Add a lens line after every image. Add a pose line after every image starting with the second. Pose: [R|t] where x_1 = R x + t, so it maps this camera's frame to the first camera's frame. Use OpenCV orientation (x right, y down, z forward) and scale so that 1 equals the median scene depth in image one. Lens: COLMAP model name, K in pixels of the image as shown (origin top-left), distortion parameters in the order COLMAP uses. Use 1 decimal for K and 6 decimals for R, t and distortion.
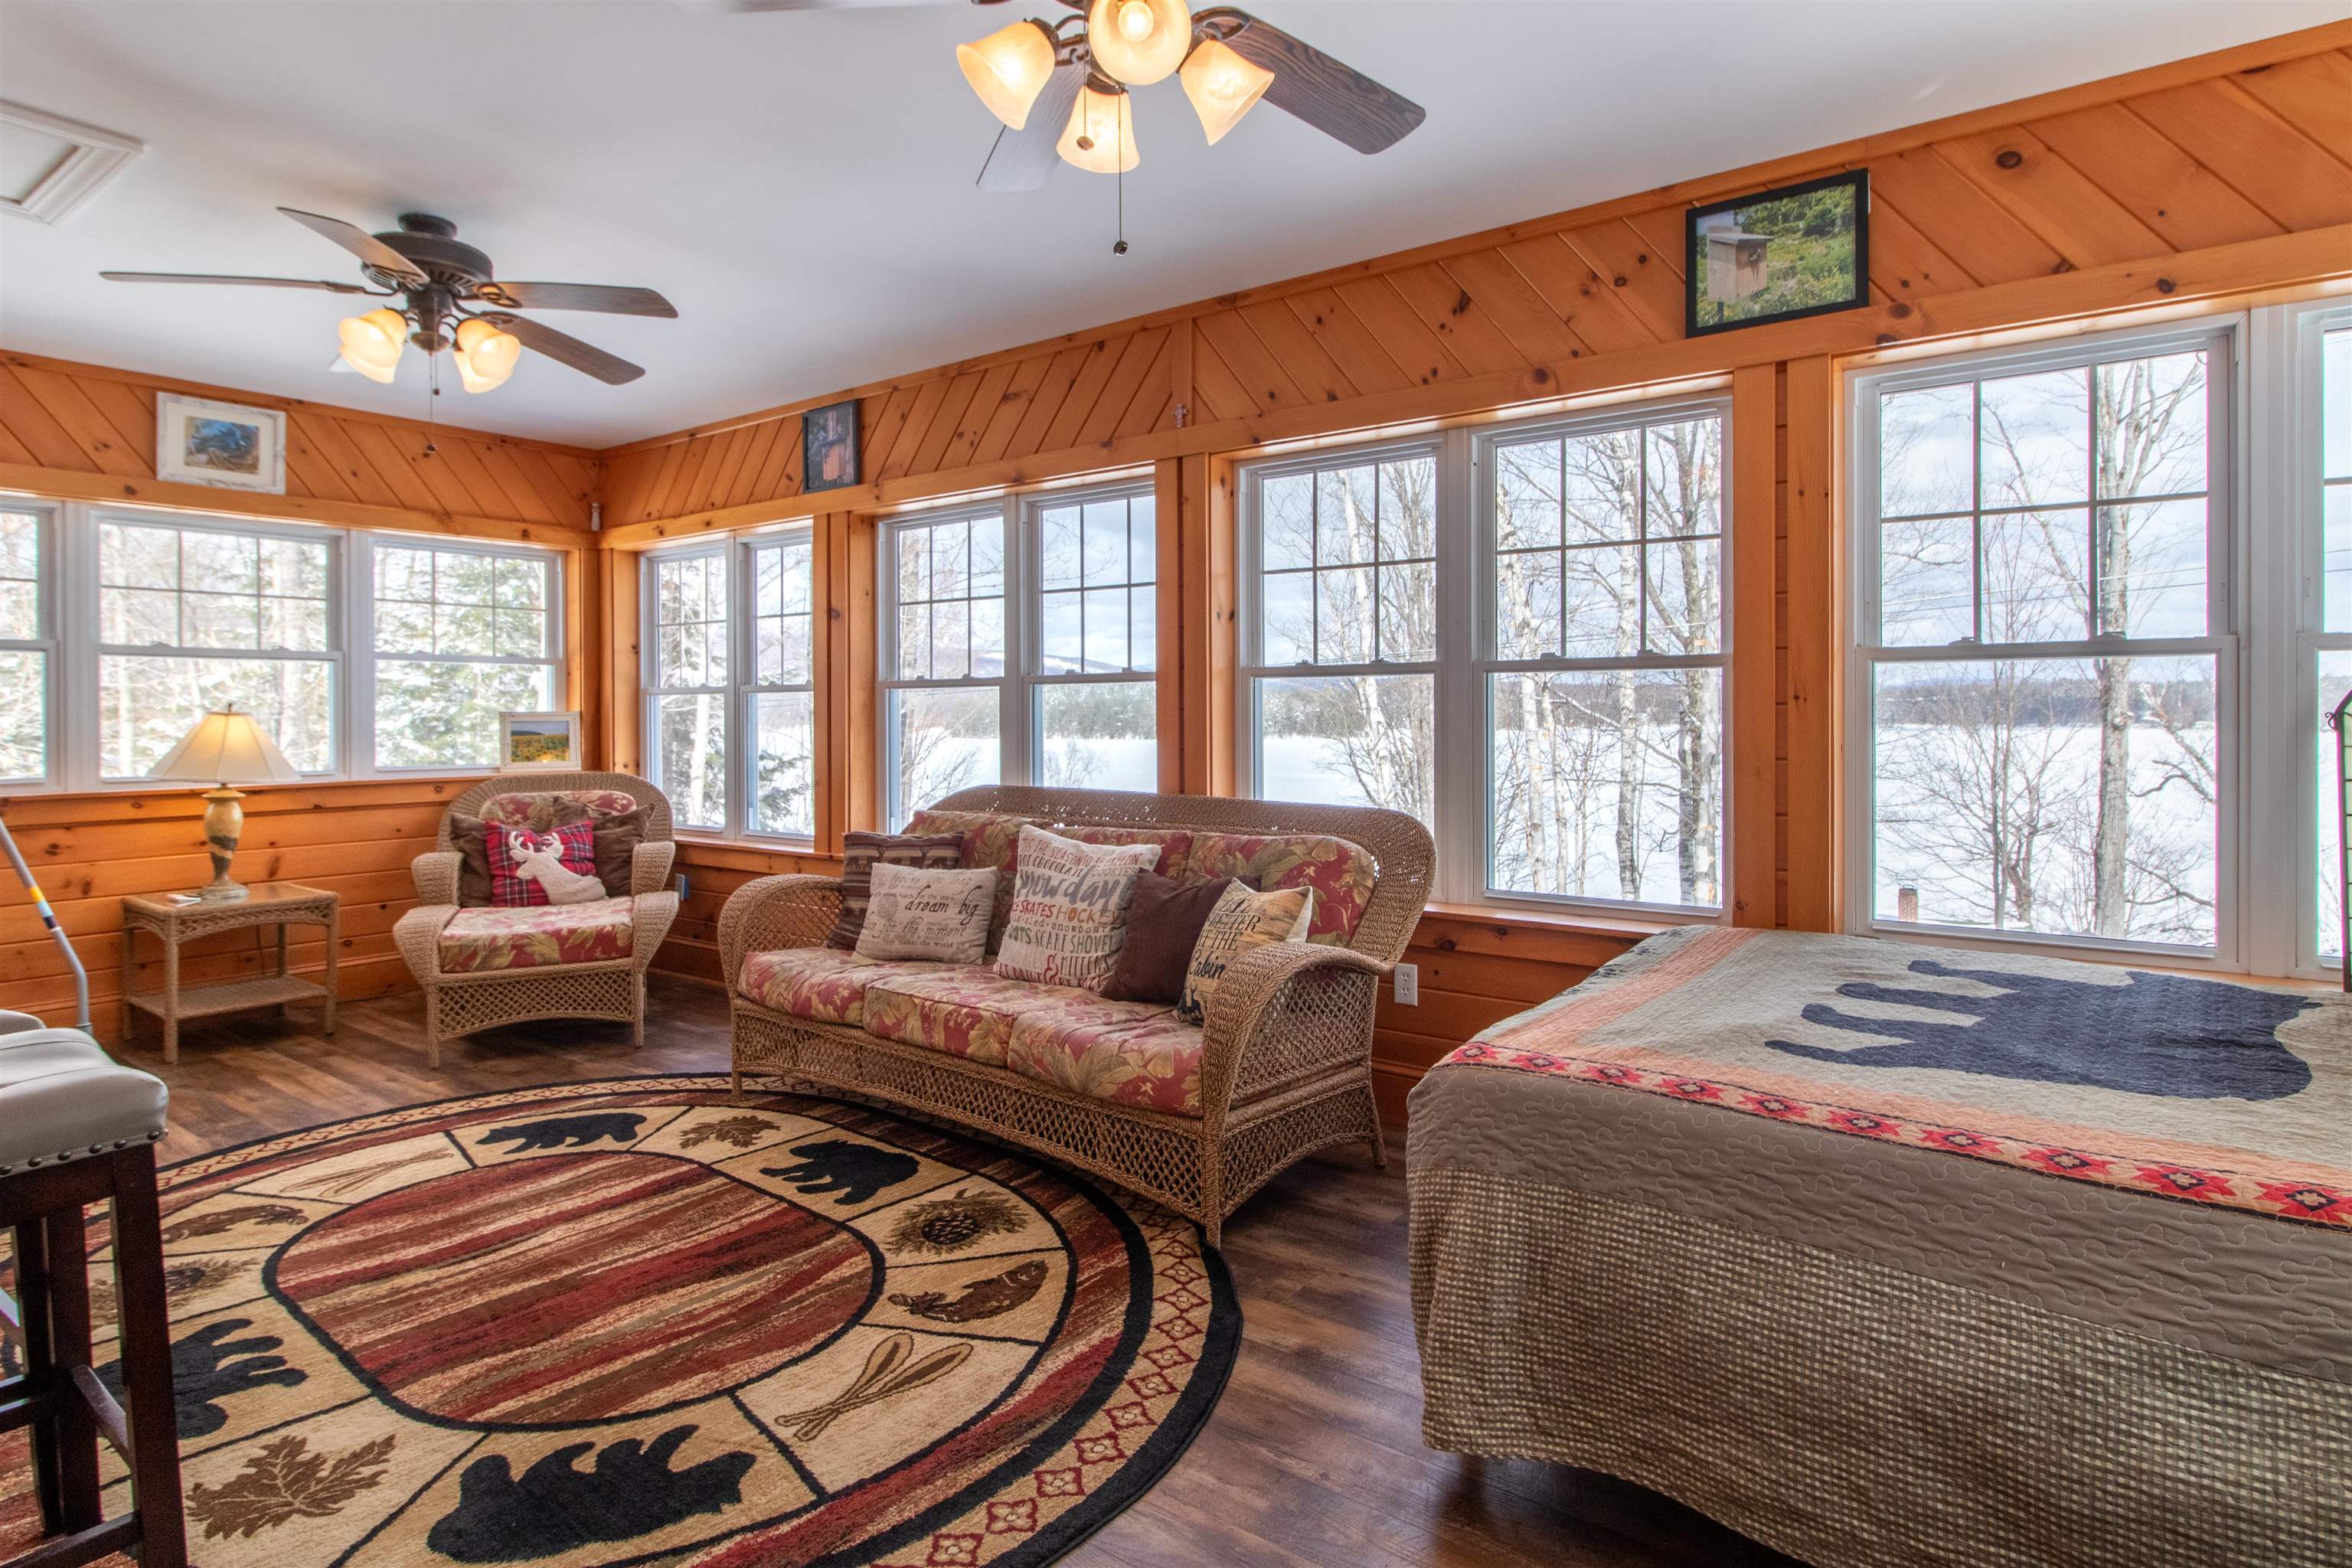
lens RADIAL K [[1268.9, 0, 1174.9], [0, 1268.9, 716.7], [0, 0, 1]] dist [0.003222, -0.001533]
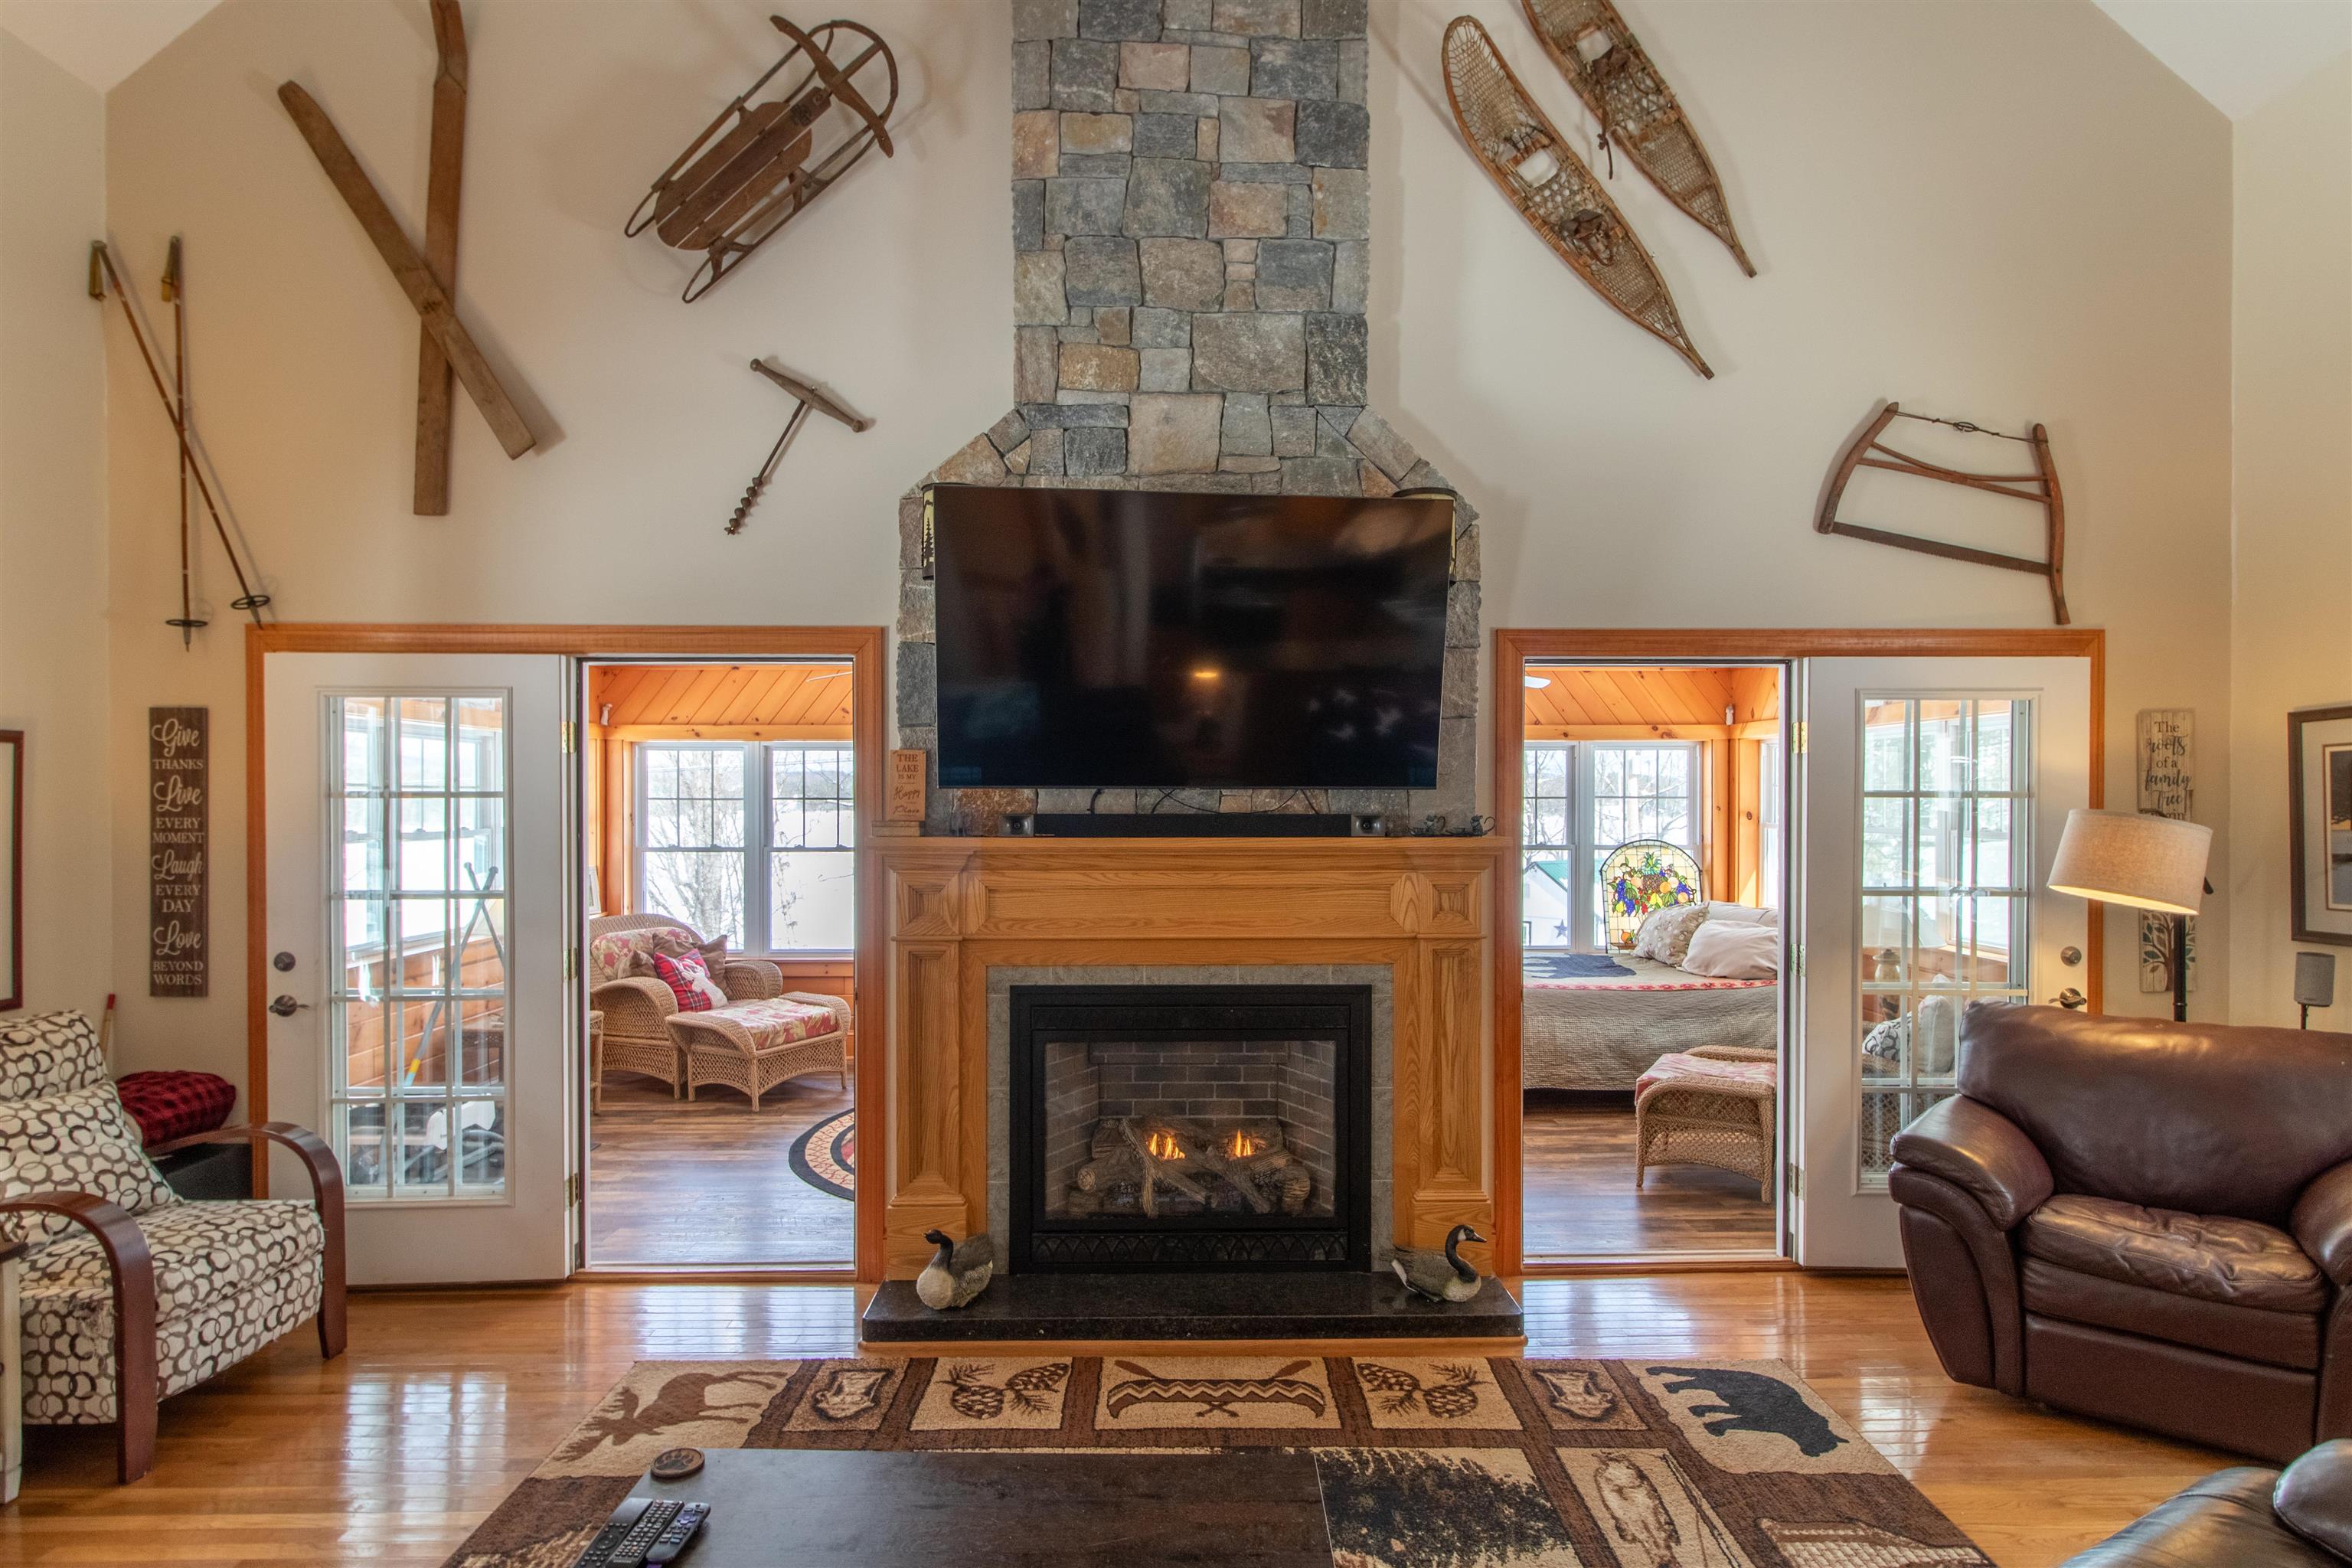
lens RADIAL K [[1268.9, 0, 1176.6], [0, 1268.9, 807.9], [0, 0, 1]] dist [0.003222, -0.001533]
pose [[0.796591, 0.000942, 0.604519, -1.470885], [-0.002312, 0.999996, 0.001487, -0.126818], [-0.604515, -0.002582, 0.796590, -0.705497]]
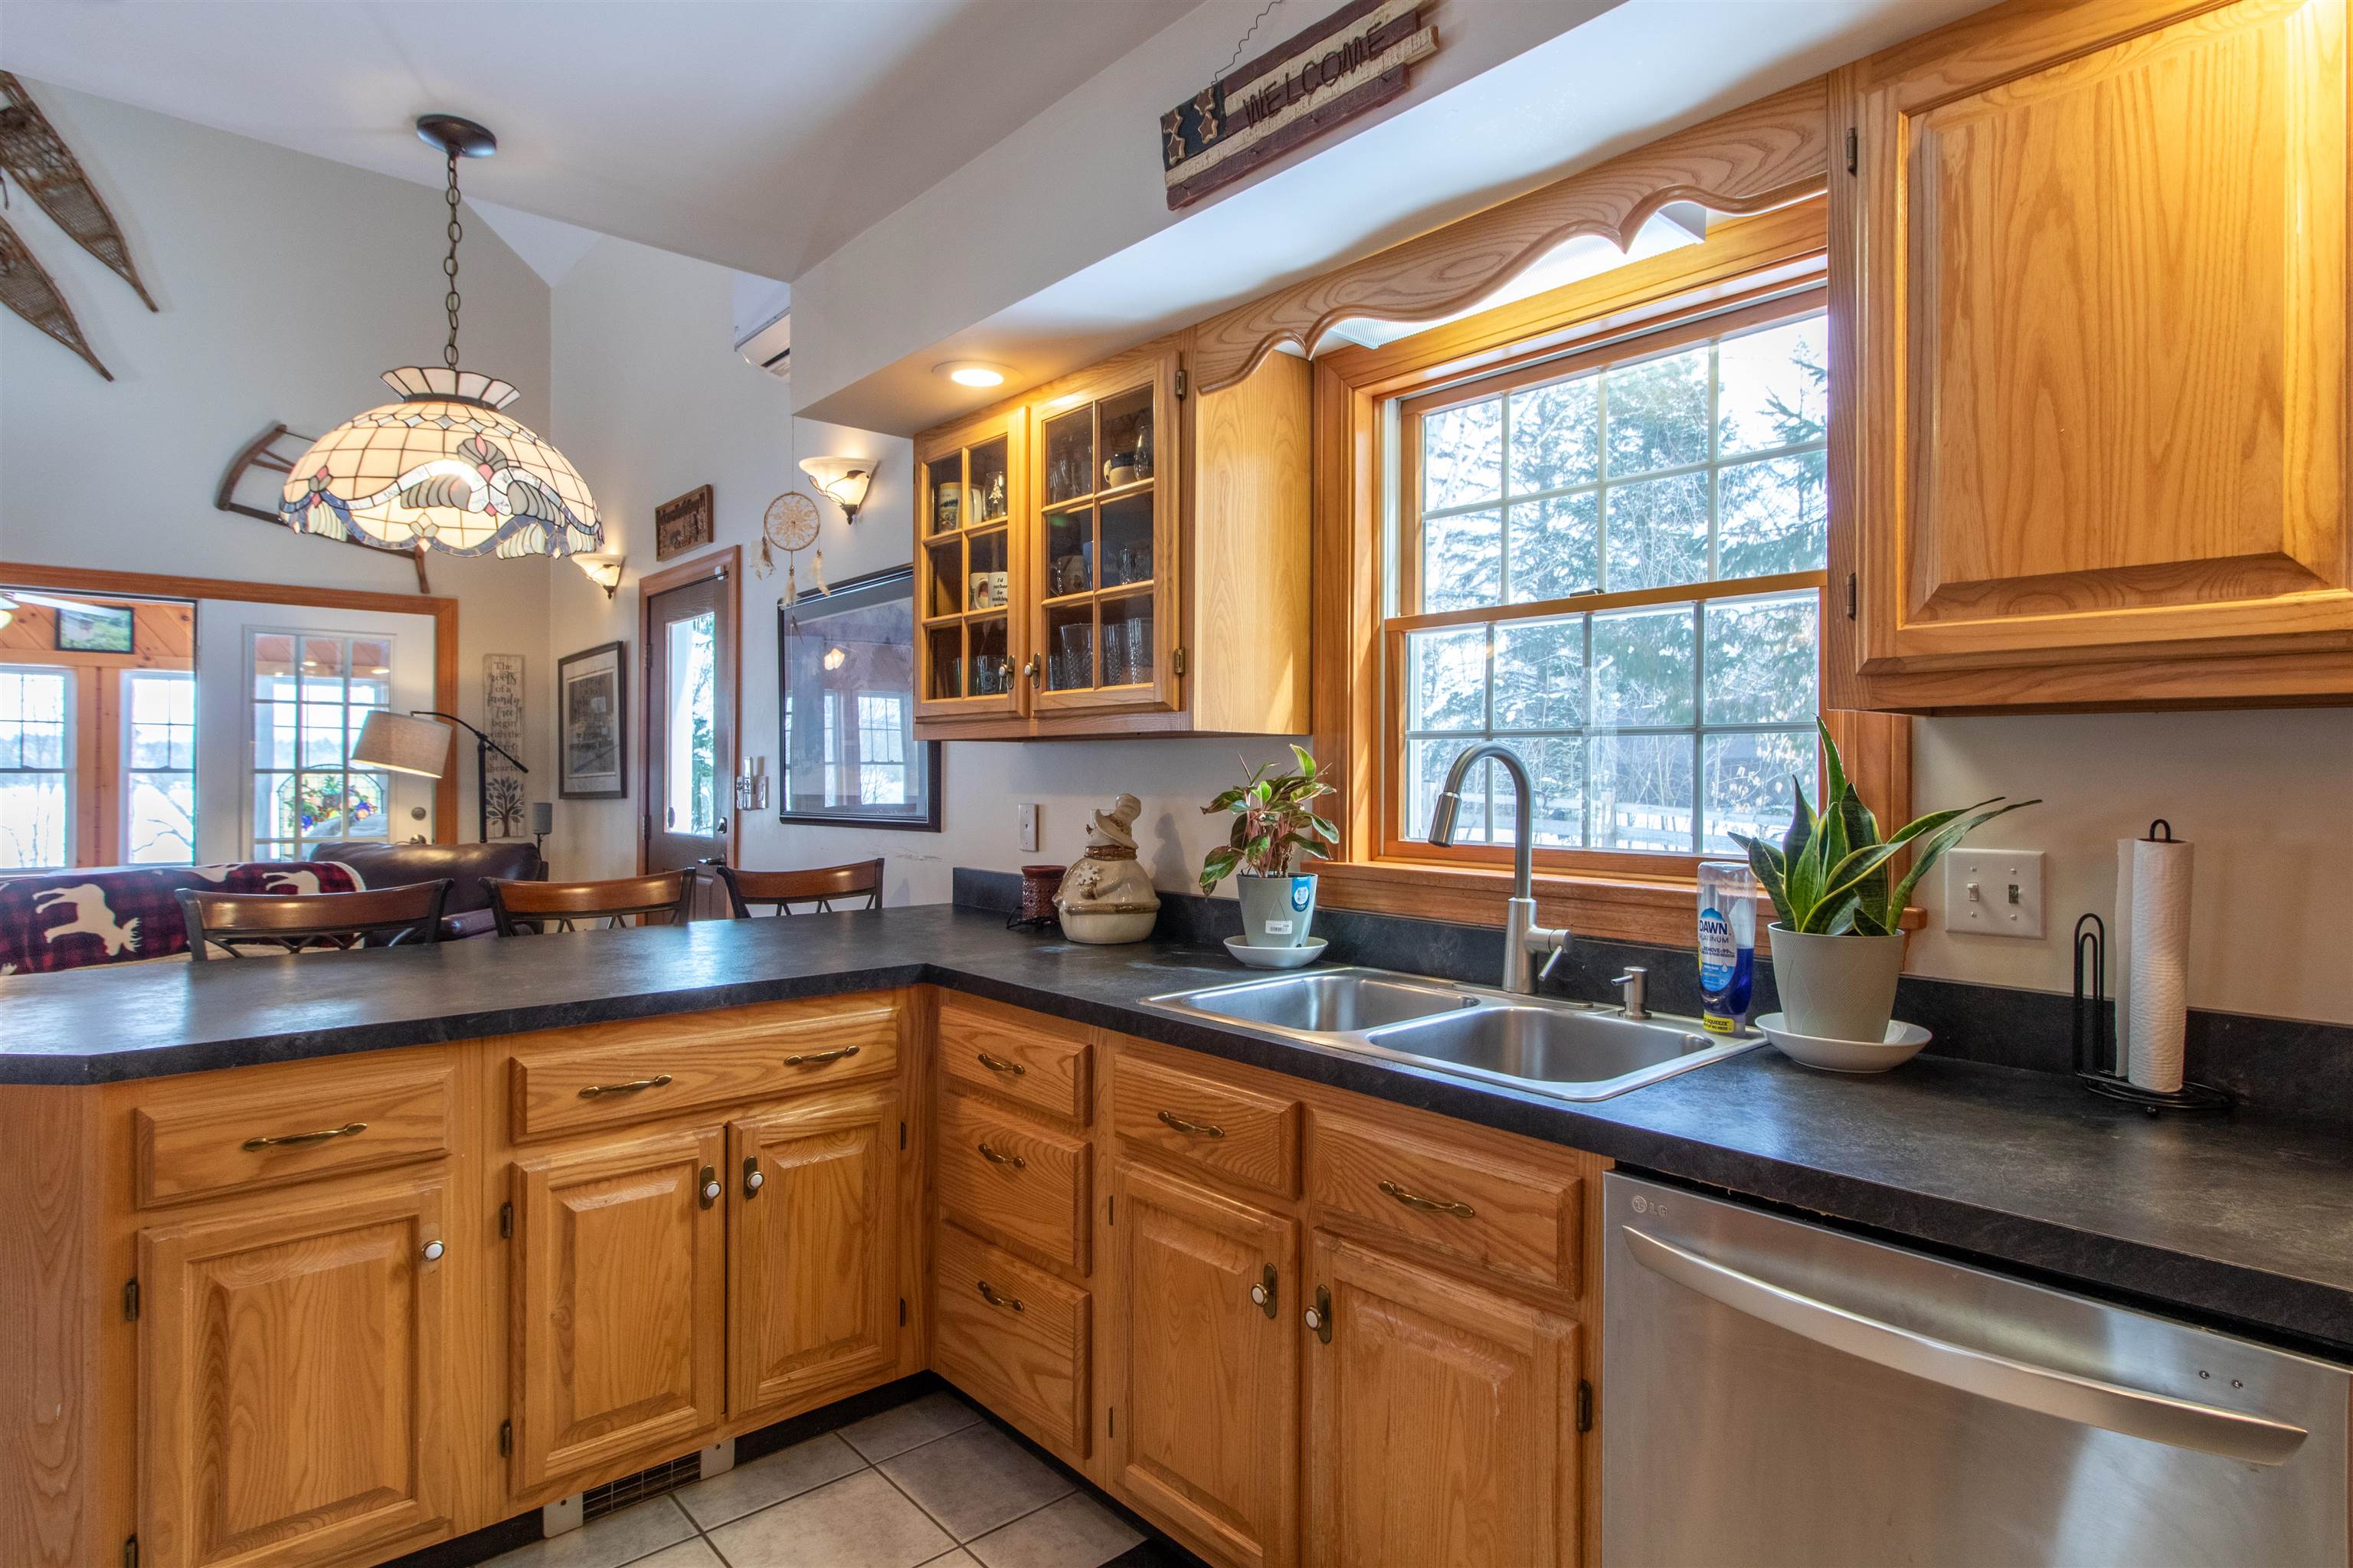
lens RADIAL K [[1269.4, 0, 1180.5], [0, 1269.4, 765.3], [0, 0, 1]] dist [0.003222, -0.001533]
pose [[0.217334, 0.012671, 0.976015, -1.606100], [-0.001650, 0.999919, -0.012614, -0.026960], [-0.976096, 0.001131, 0.217337, -1.790075]]
